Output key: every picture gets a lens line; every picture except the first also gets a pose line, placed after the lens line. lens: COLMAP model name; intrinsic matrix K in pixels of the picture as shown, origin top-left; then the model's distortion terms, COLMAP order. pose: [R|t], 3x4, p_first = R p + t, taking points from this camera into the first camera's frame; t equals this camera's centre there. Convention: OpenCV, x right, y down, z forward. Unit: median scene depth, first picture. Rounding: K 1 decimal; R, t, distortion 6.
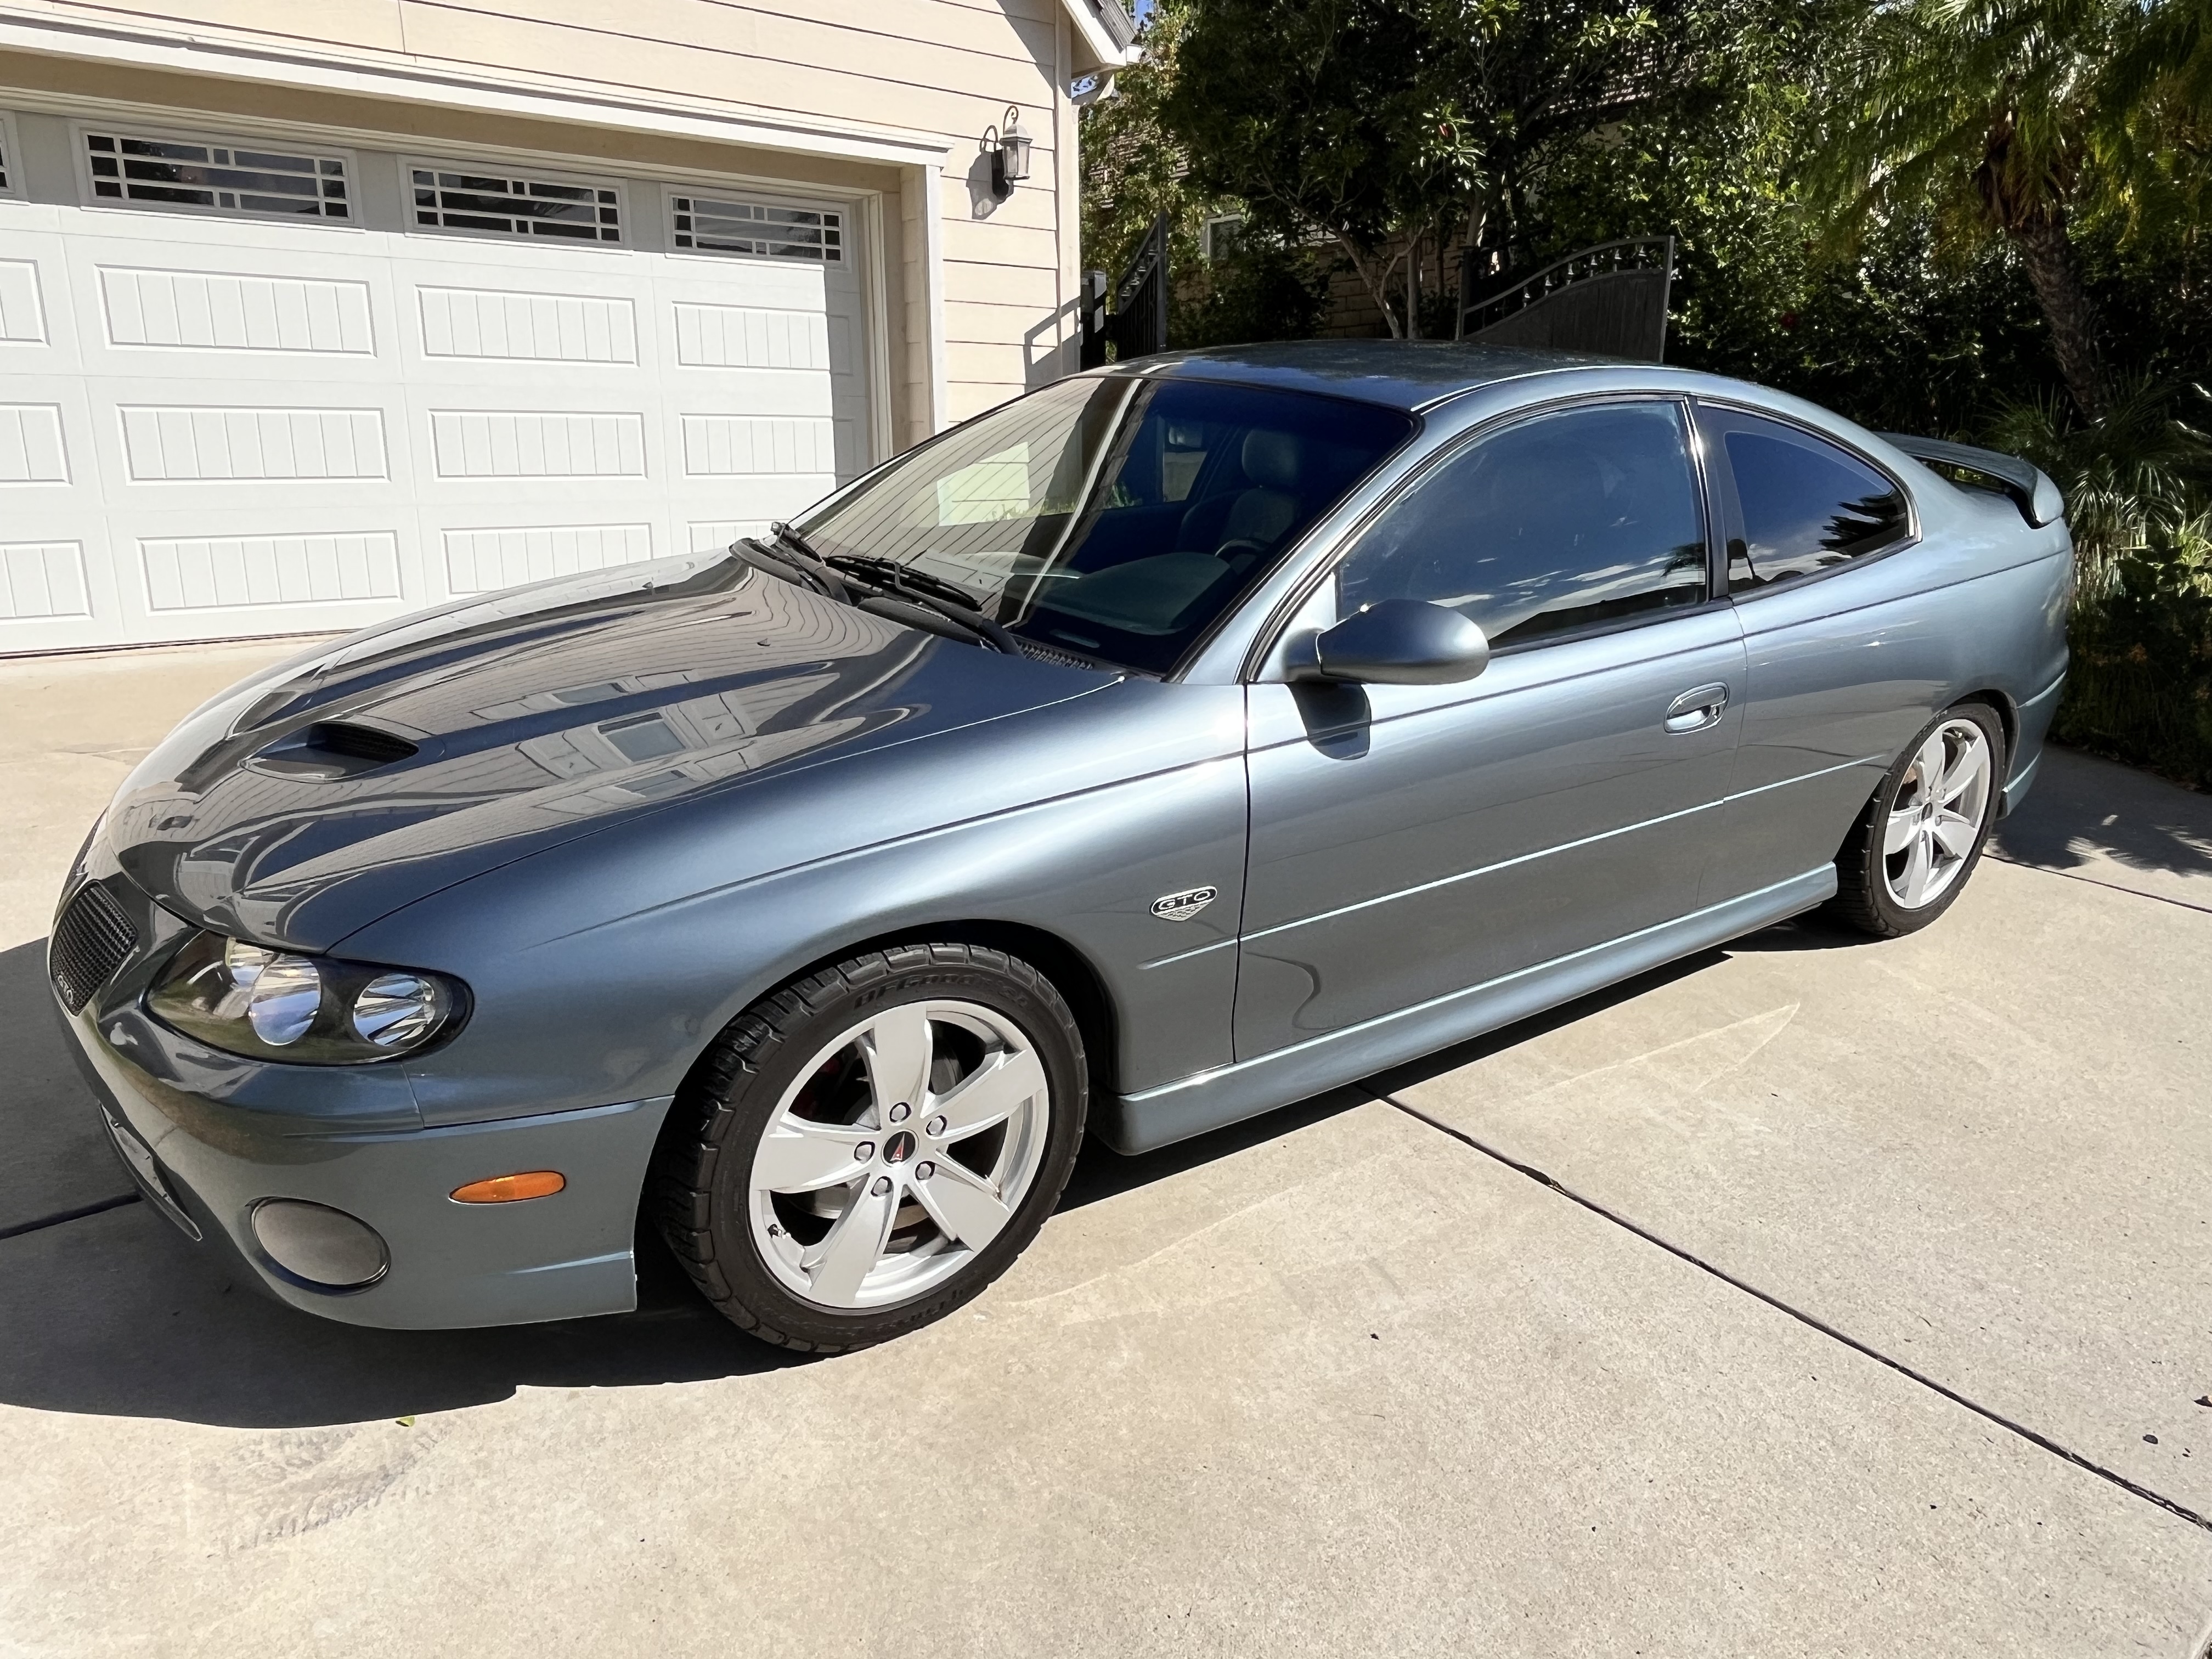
lens RADIAL K [[1463.8, 0, 1097.3], [0, 1463.8, 829.6], [0, 0, 1]] dist [0.016325, -0.027259]
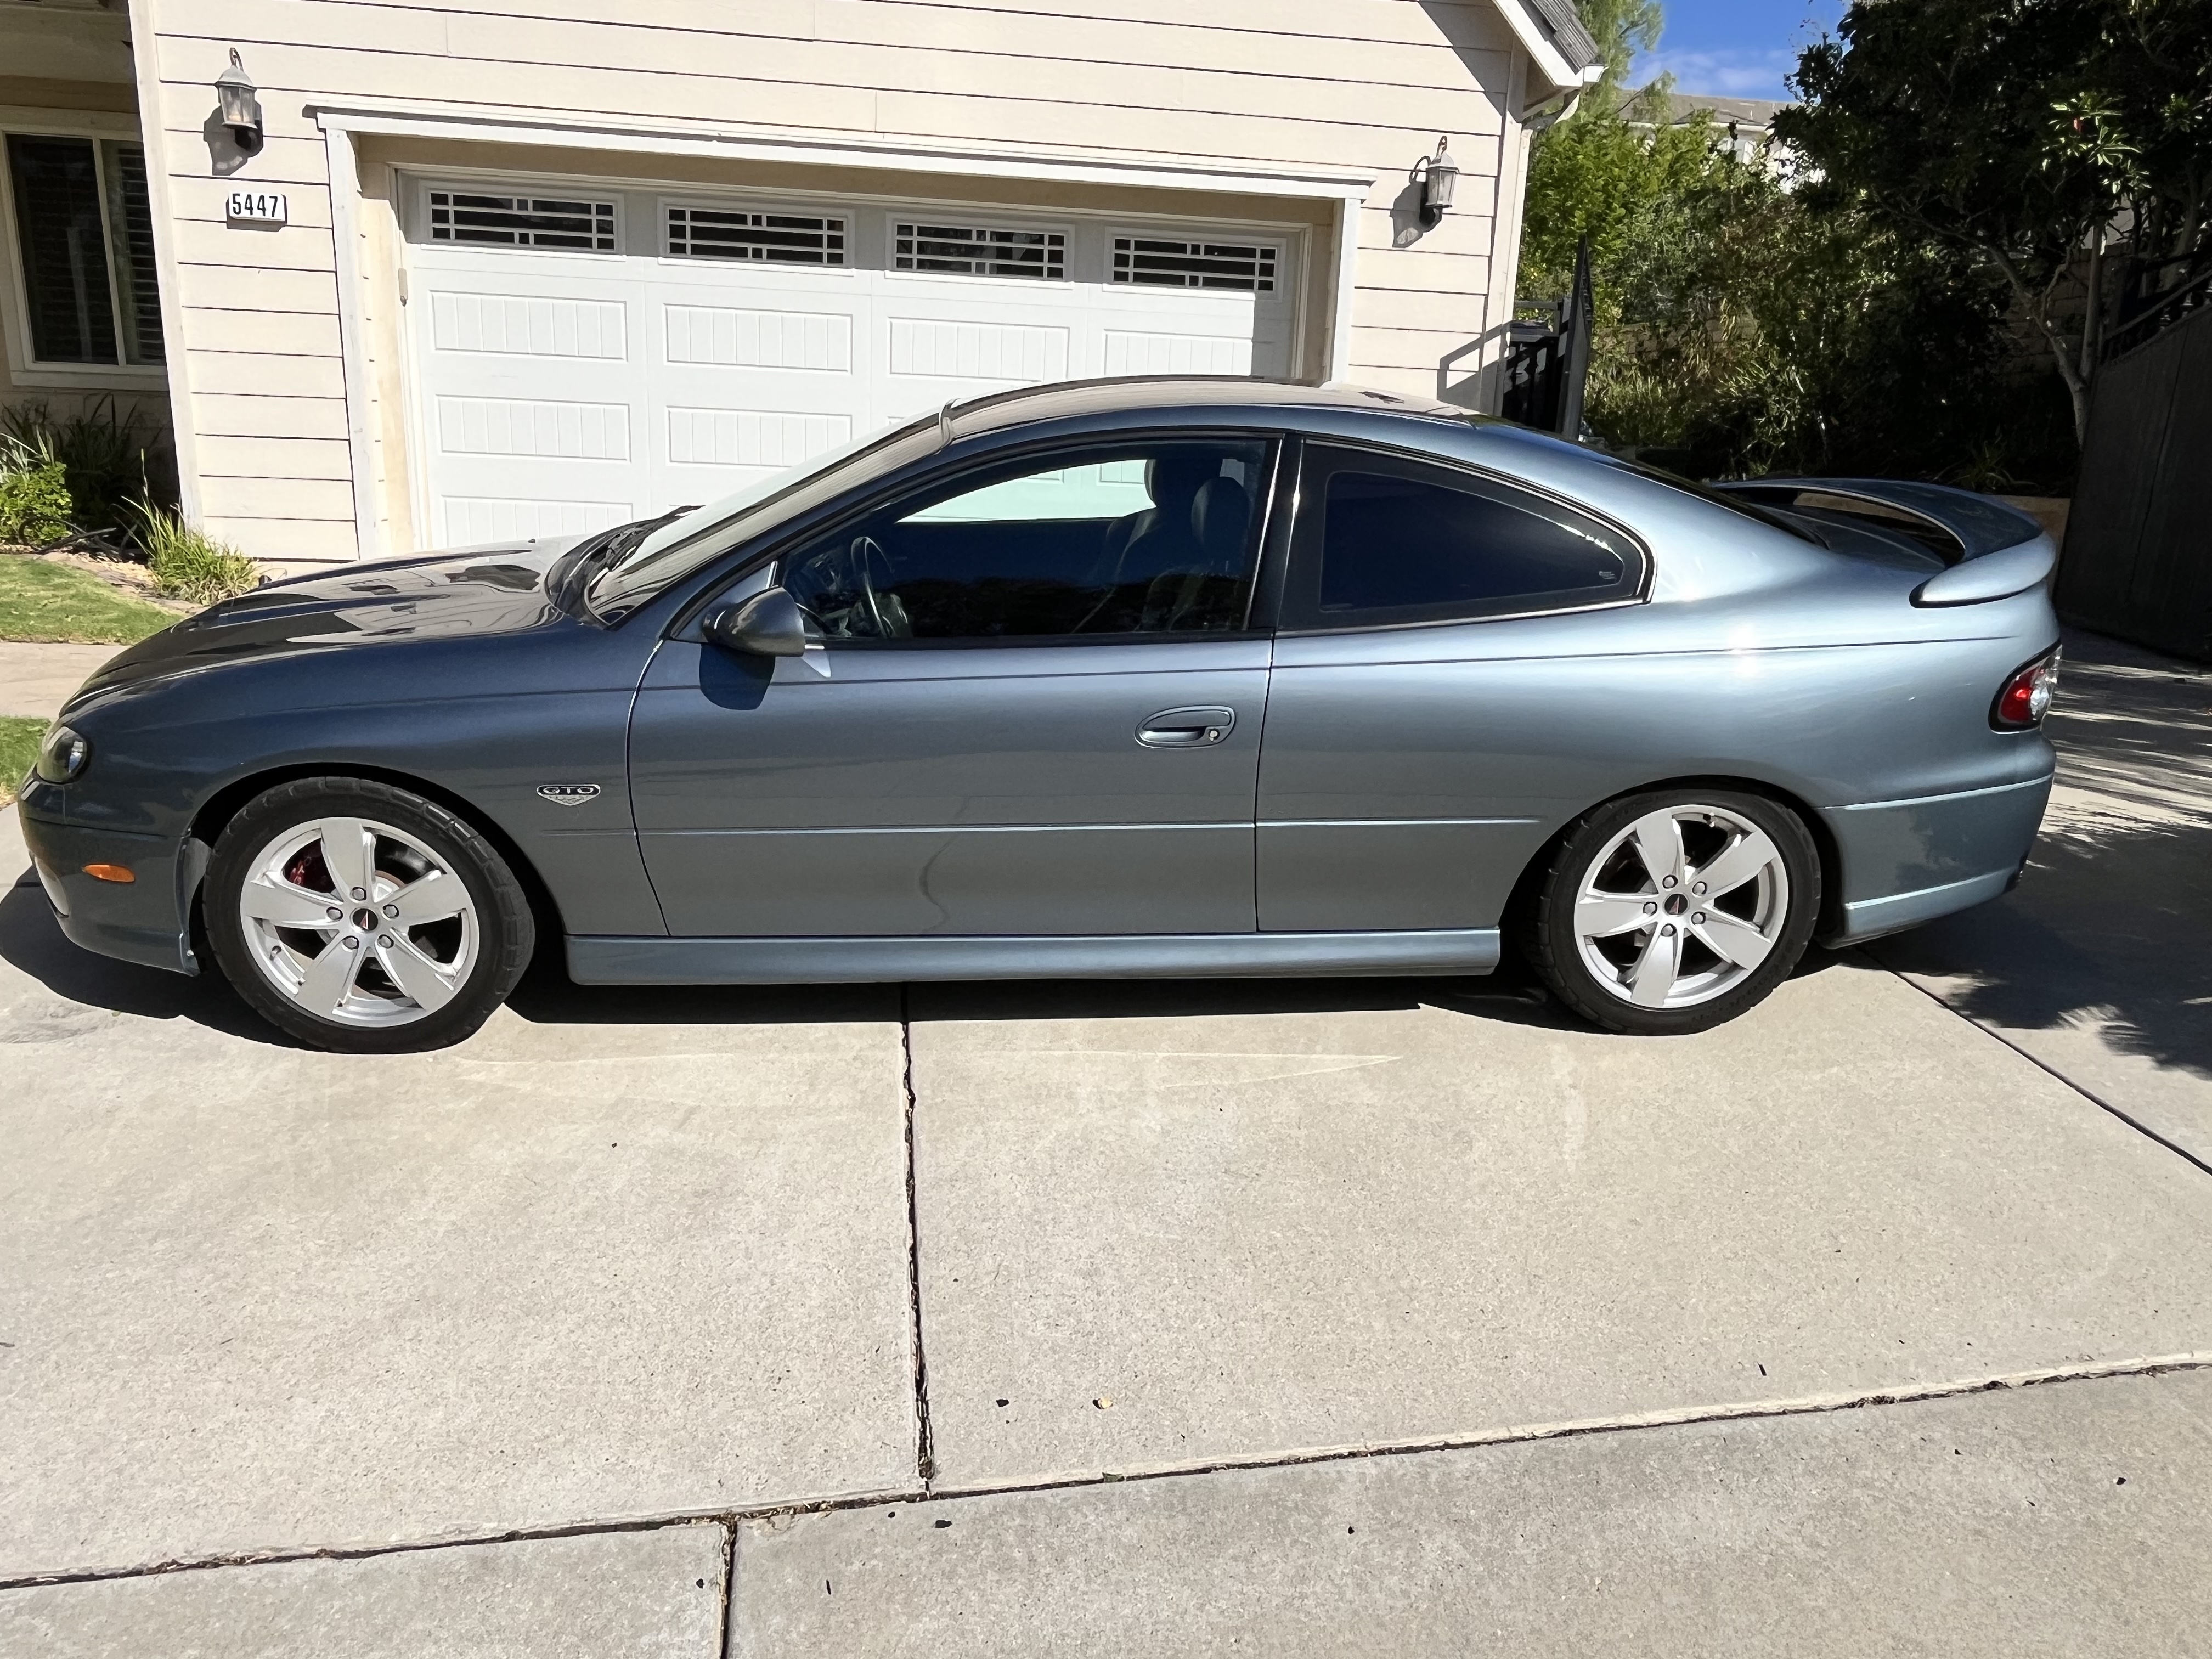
lens RADIAL K [[1463.8, 0, 1100.9], [0, 1463.8, 835.7], [0, 0, 1]] dist [0.016325, -0.027259]
pose [[0.859193, 0.166892, -0.483668, 0.312741], [-0.170083, 0.984711, 0.037642, -0.012362], [0.482555, 0.049922, 0.874442, 0.017140]]
